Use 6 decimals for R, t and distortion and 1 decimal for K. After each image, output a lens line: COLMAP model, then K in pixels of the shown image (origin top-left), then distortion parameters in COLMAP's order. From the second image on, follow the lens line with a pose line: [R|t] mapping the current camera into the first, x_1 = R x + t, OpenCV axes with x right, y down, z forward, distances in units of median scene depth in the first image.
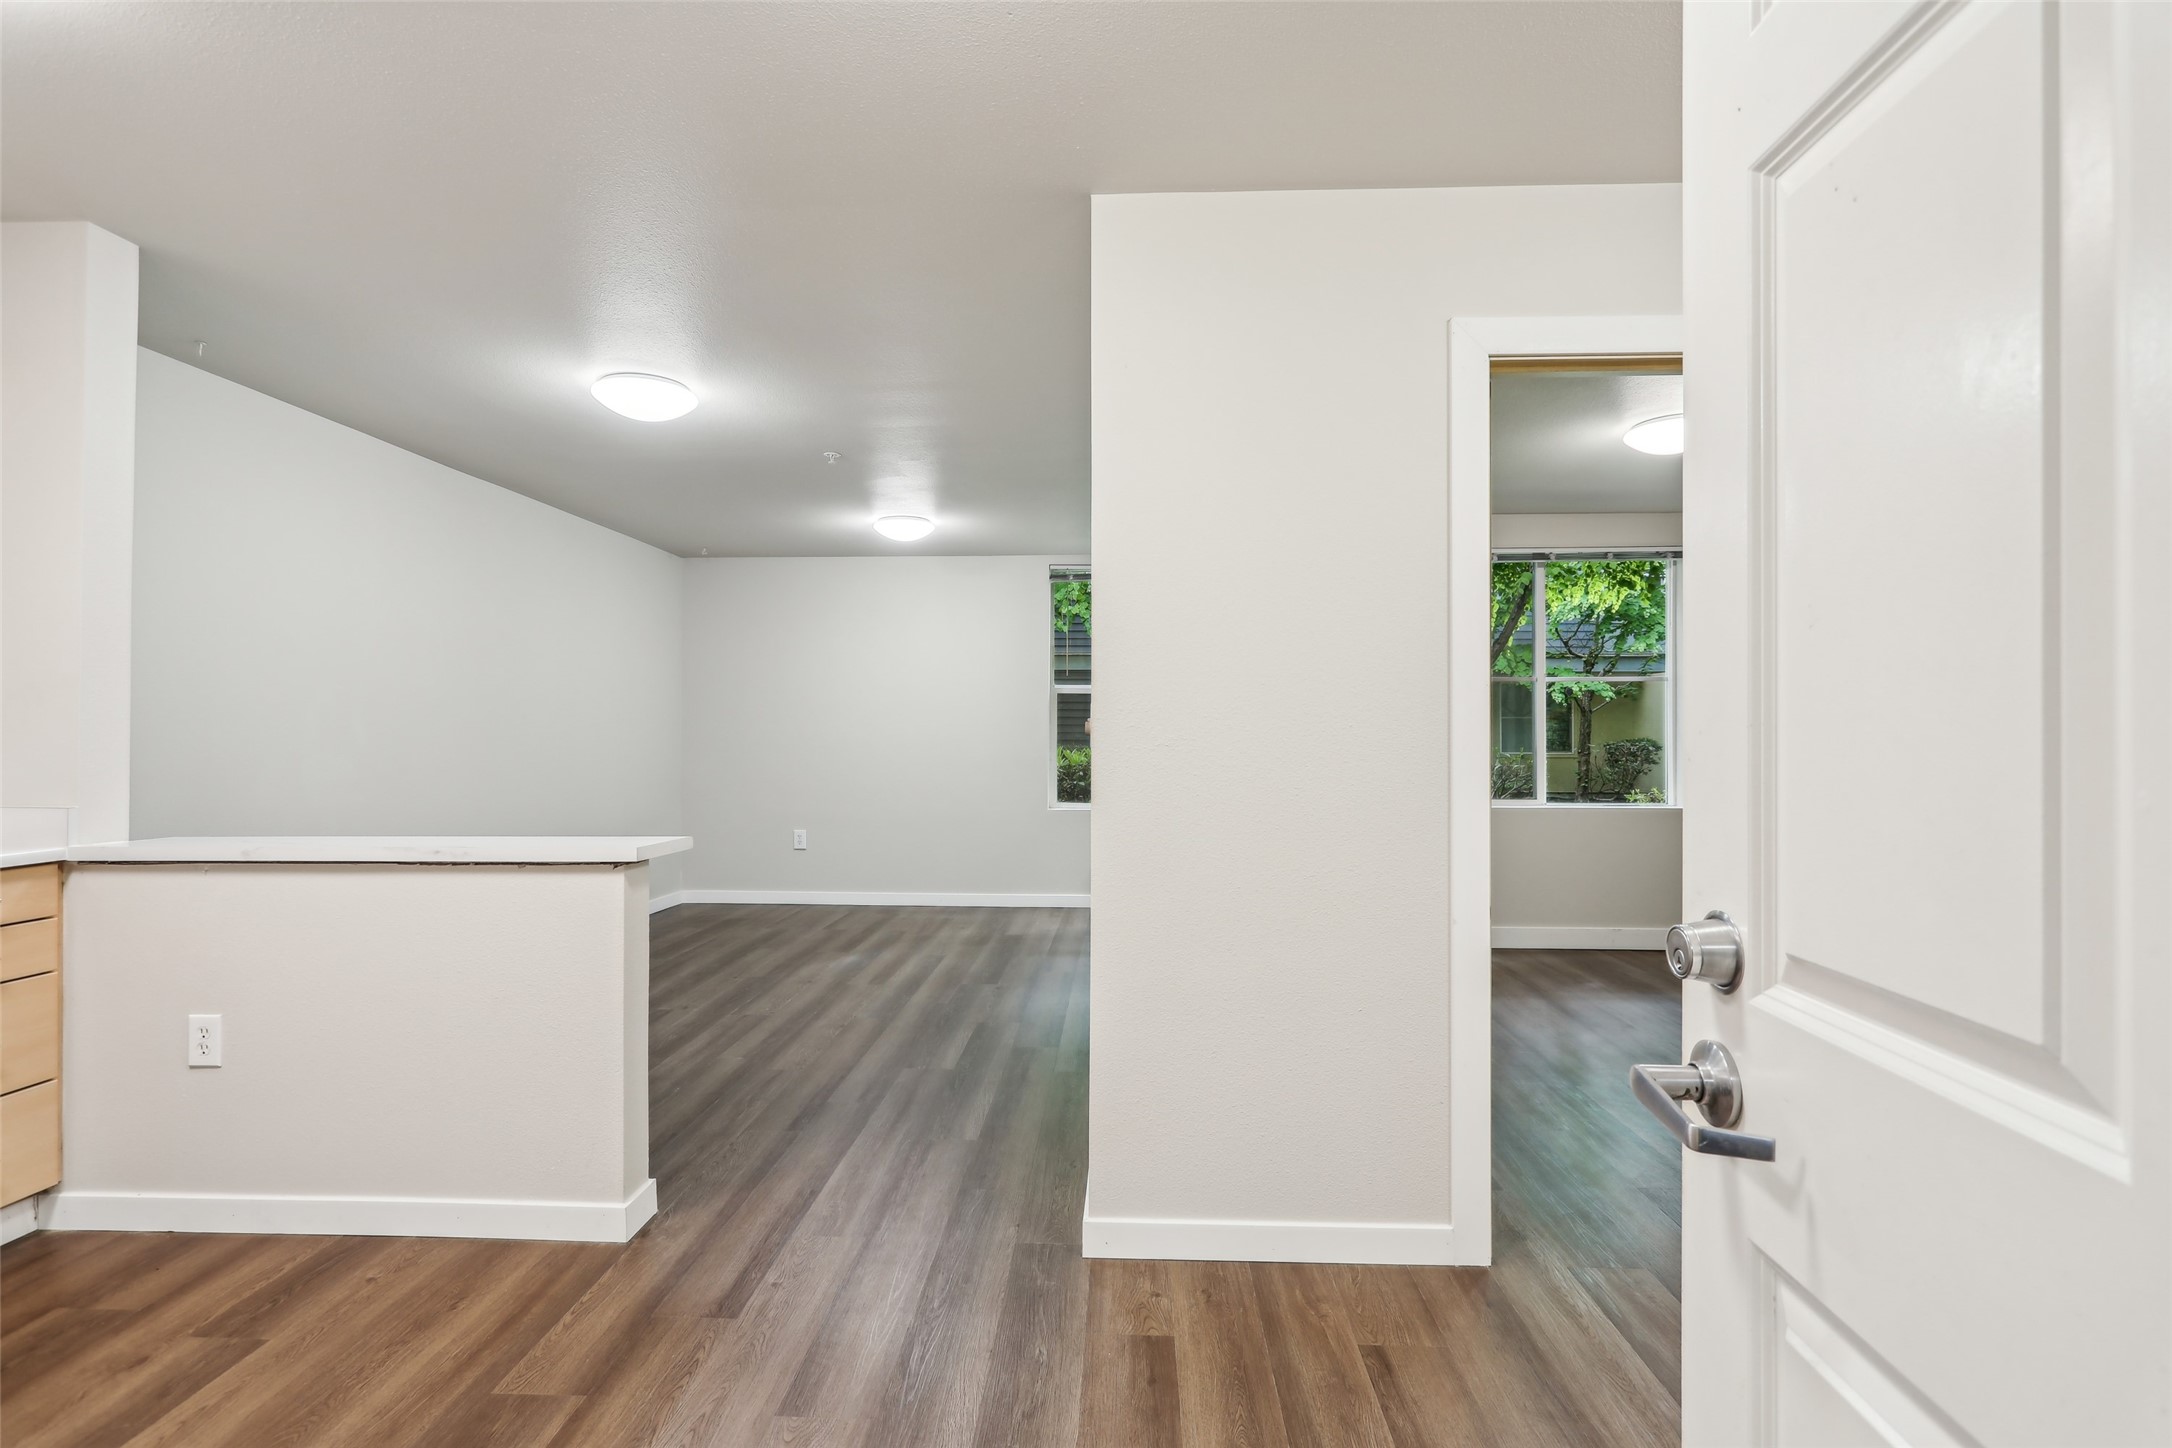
lens RADIAL K [[1029.8, 0, 1085.9], [0, 1029.8, 730.1], [0, 0, 1]] dist [-0.002200, 0.002172]
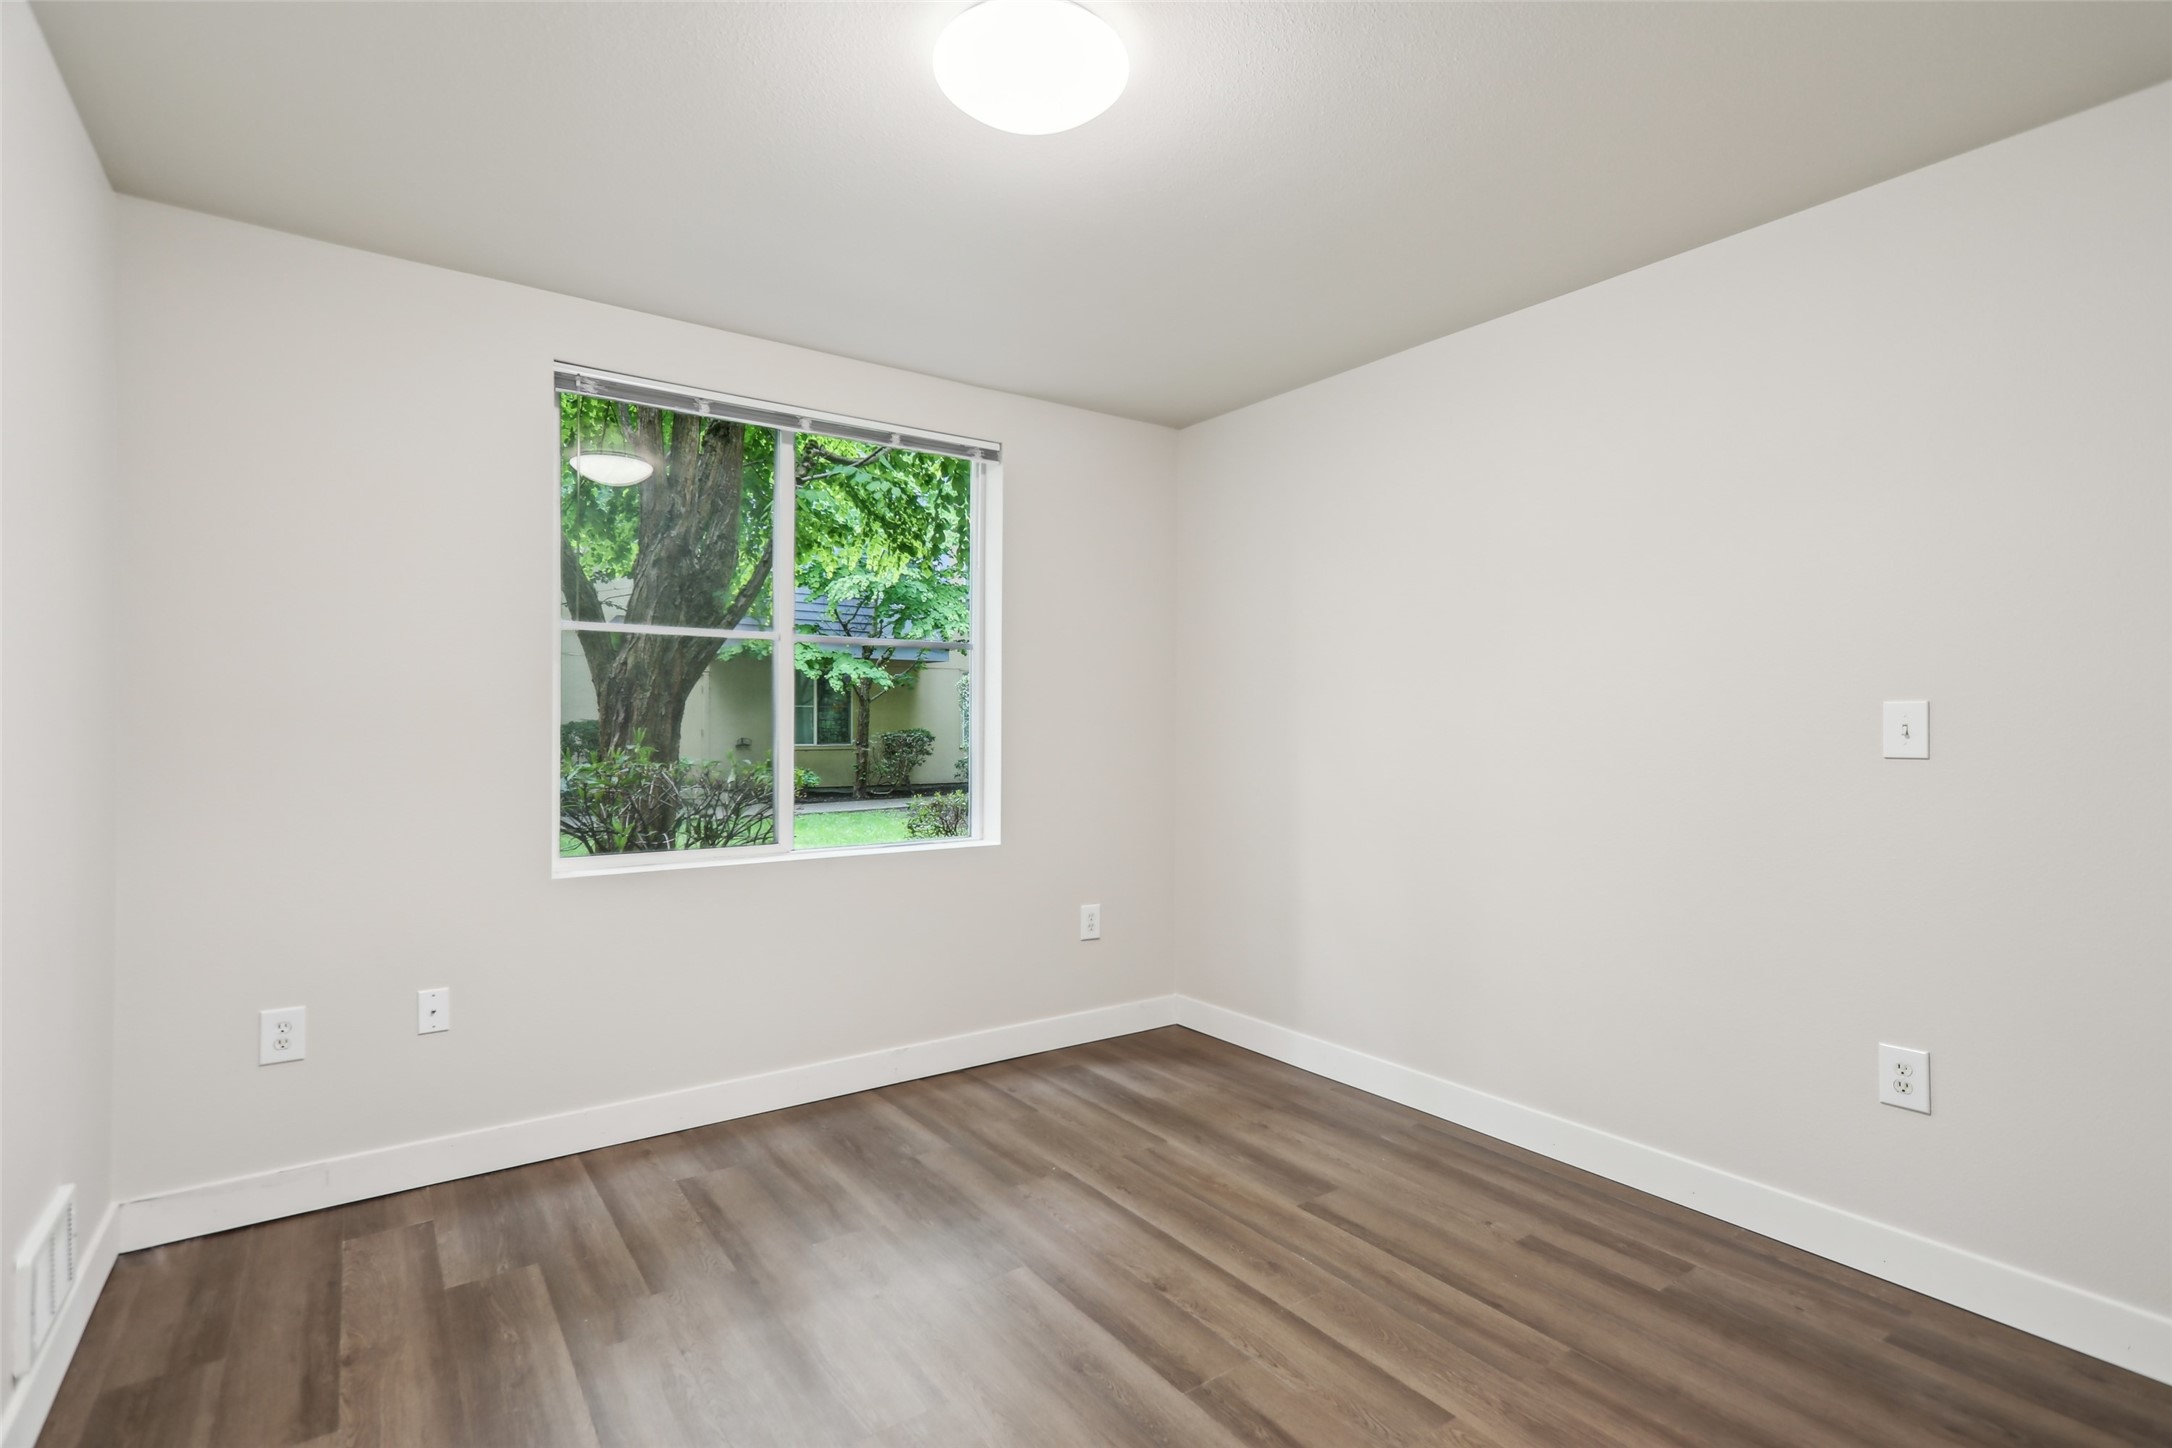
lens RADIAL K [[1029.8, 0, 1087.6], [0, 1029.8, 718.6], [0, 0, 1]] dist [-0.002200, 0.002172]
pose [[0.787268, 0.006044, 0.616581, 0.073402], [-0.006105, 0.999979, -0.002007, -0.001163], [-0.616581, -0.002185, 0.787289, 0.147227]]
